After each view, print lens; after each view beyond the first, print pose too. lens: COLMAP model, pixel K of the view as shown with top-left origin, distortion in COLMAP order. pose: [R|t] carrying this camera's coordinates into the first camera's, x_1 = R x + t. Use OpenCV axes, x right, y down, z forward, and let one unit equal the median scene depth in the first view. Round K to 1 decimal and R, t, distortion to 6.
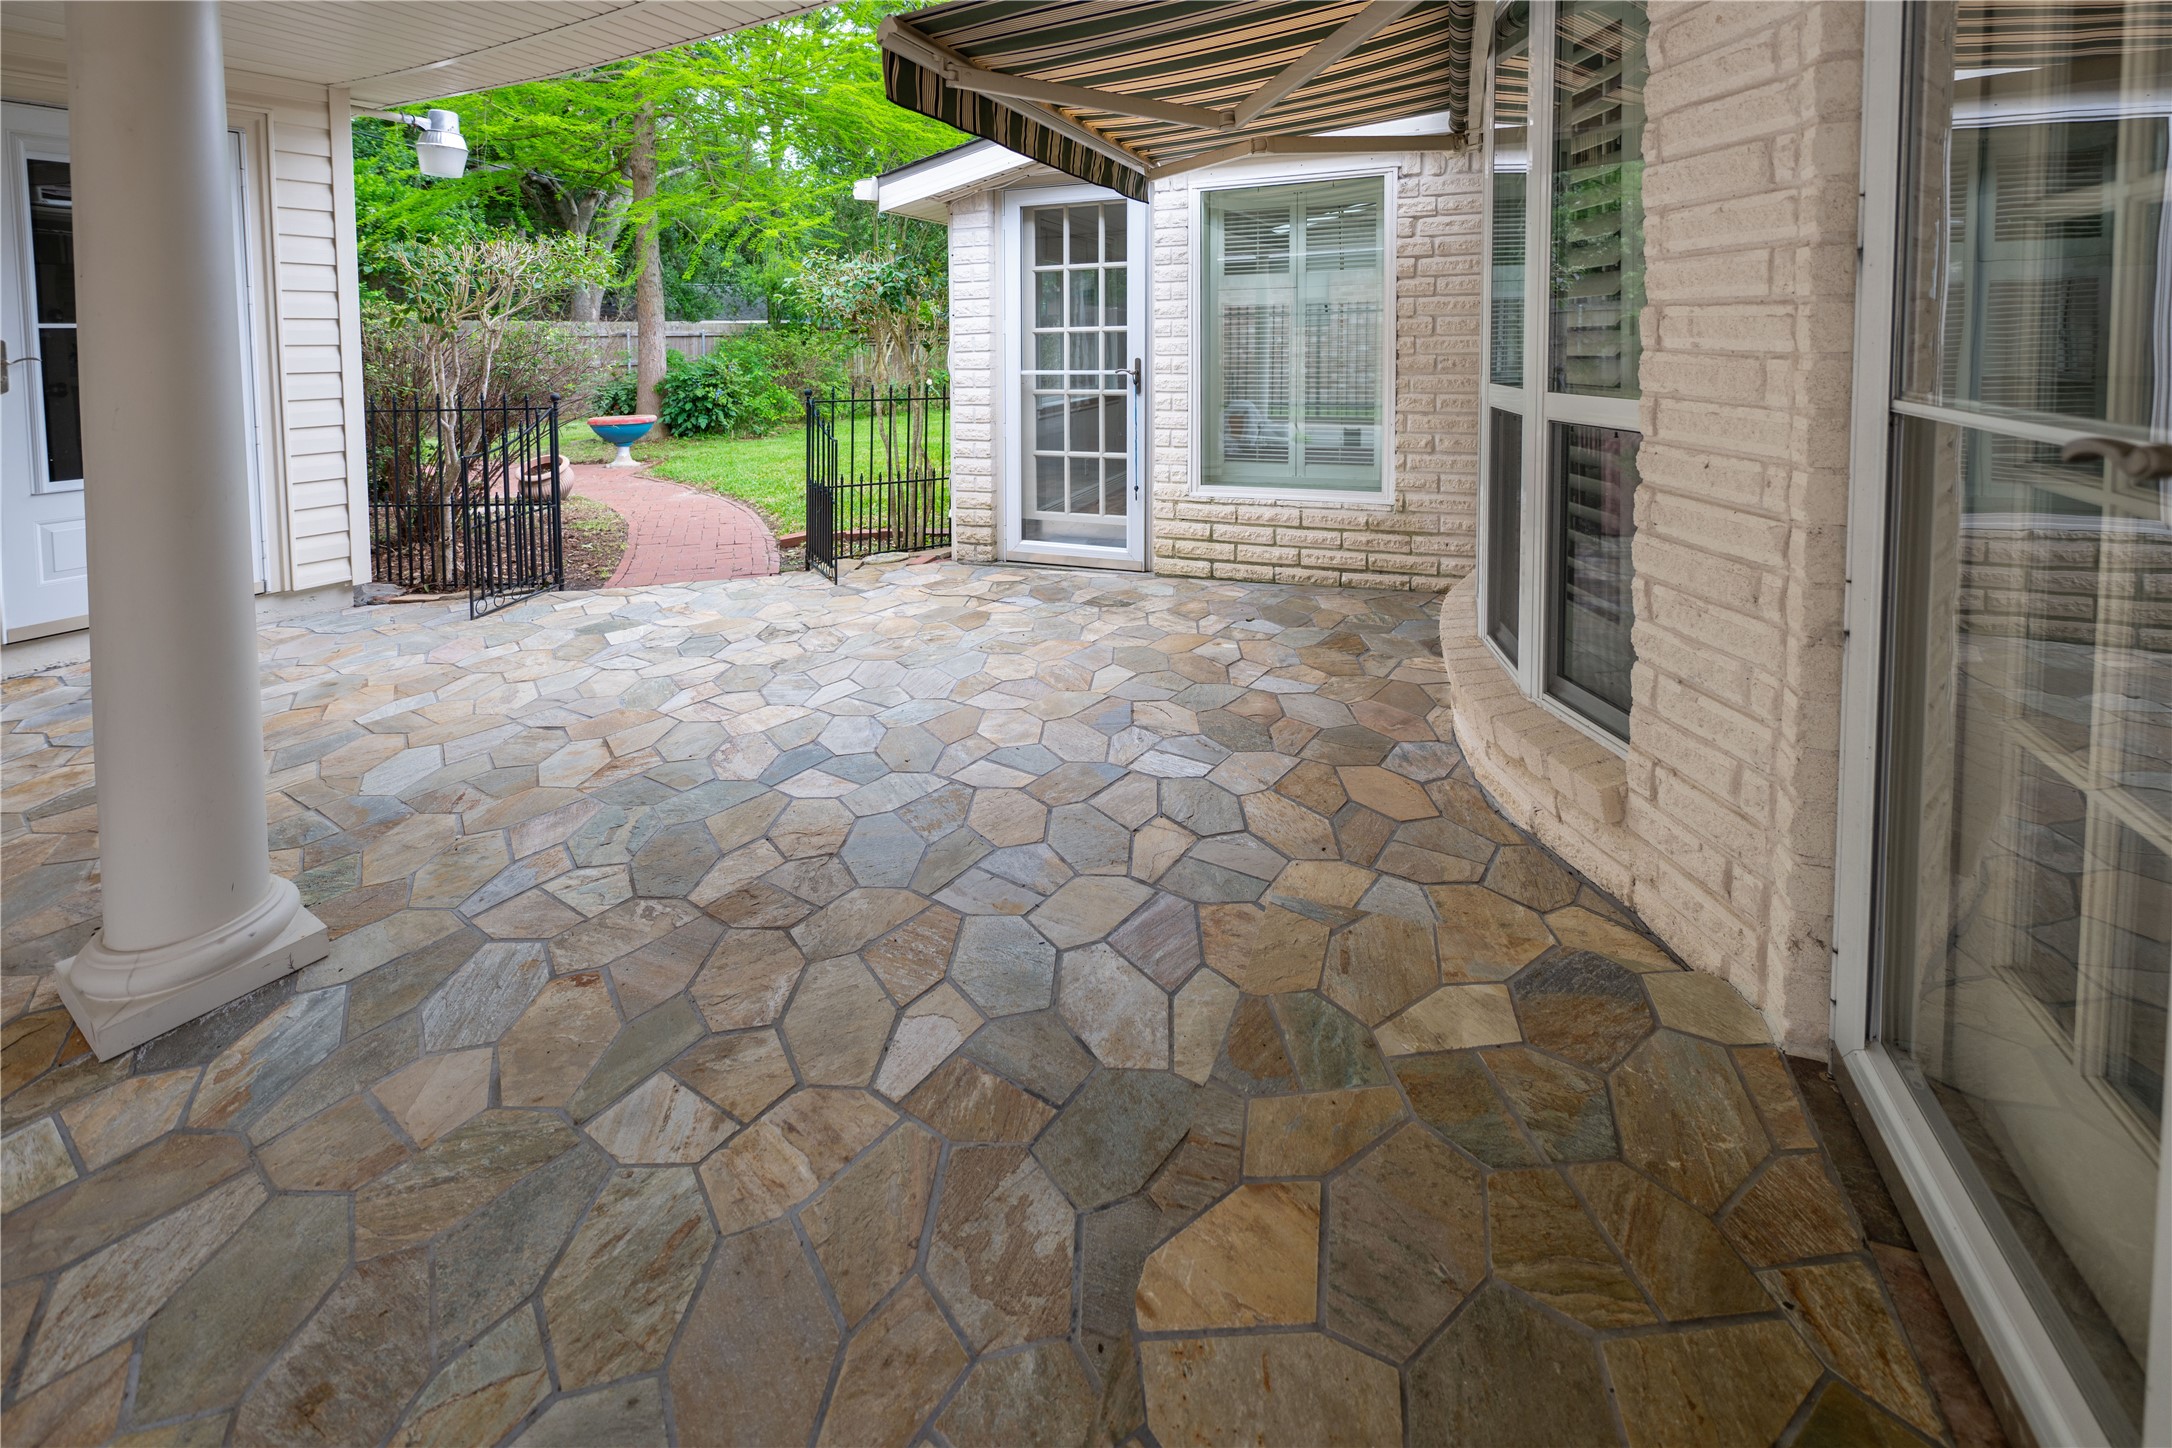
lens RADIAL K [[905.0, 0, 1086.0], [0, 905.0, 724.0], [0, 0, 1]] dist [0.000345, 0.000024]
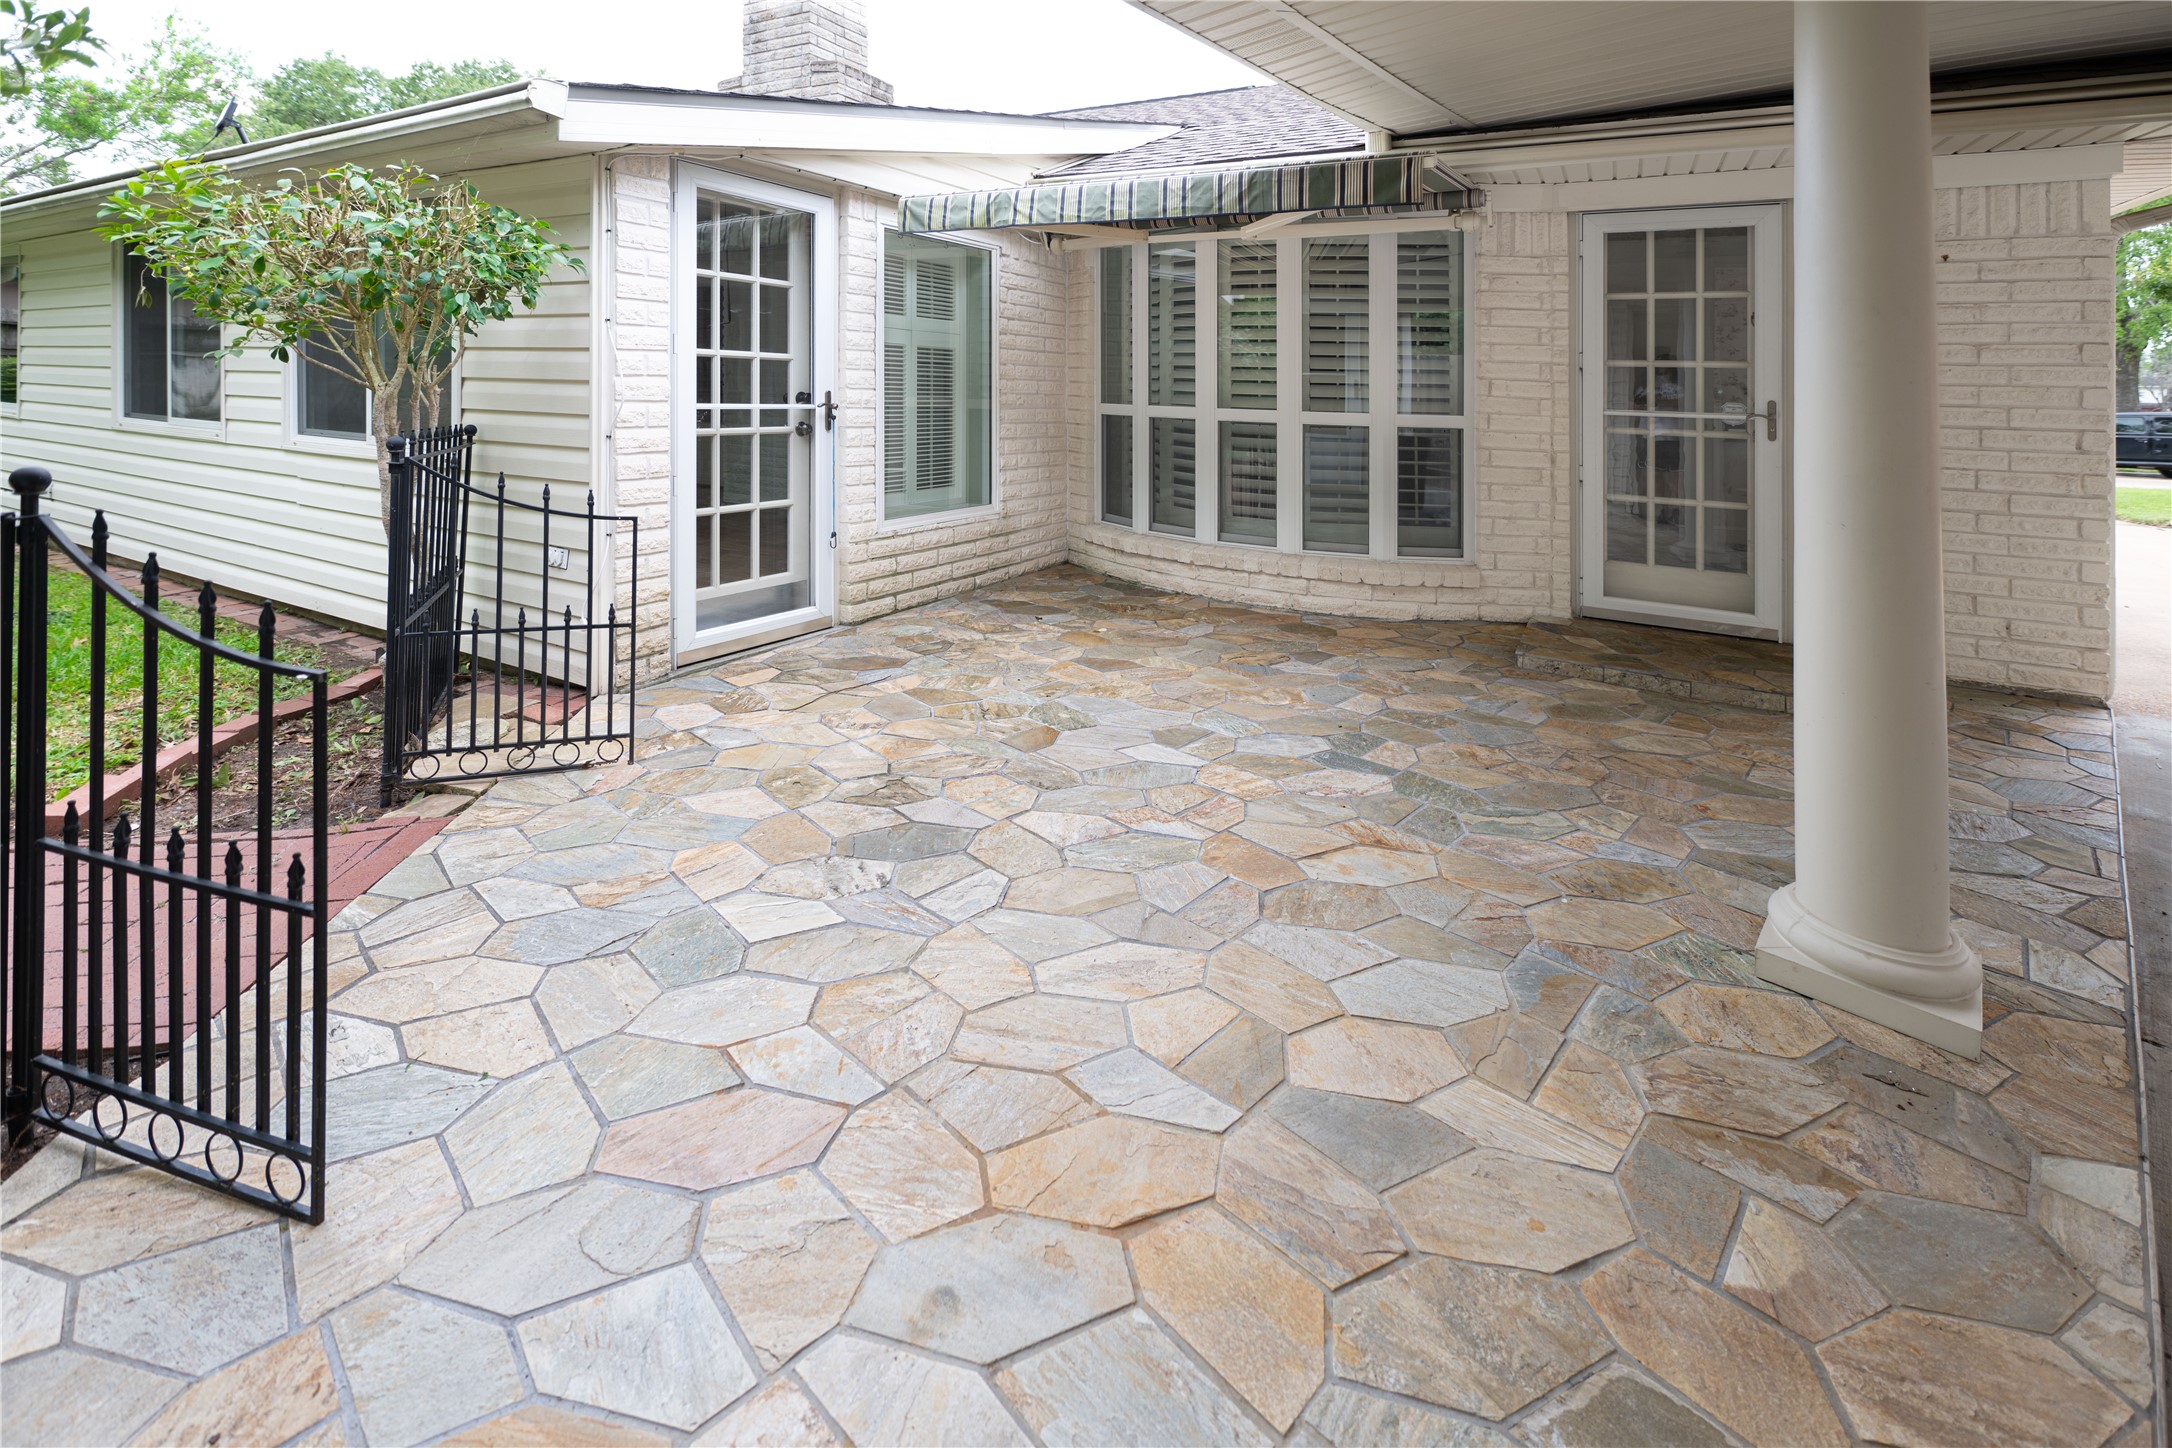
lens RADIAL K [[905.0, 0, 1086.0], [0, 905.0, 724.0], [0, 0, 1]] dist [0.000345, 0.000024]
pose [[0.145047, -0.321680, 0.935673, -0.818070], [0.362193, 0.897296, 0.252340, -0.231091], [-0.920748, 0.302293, 0.246660, 0.614461]]
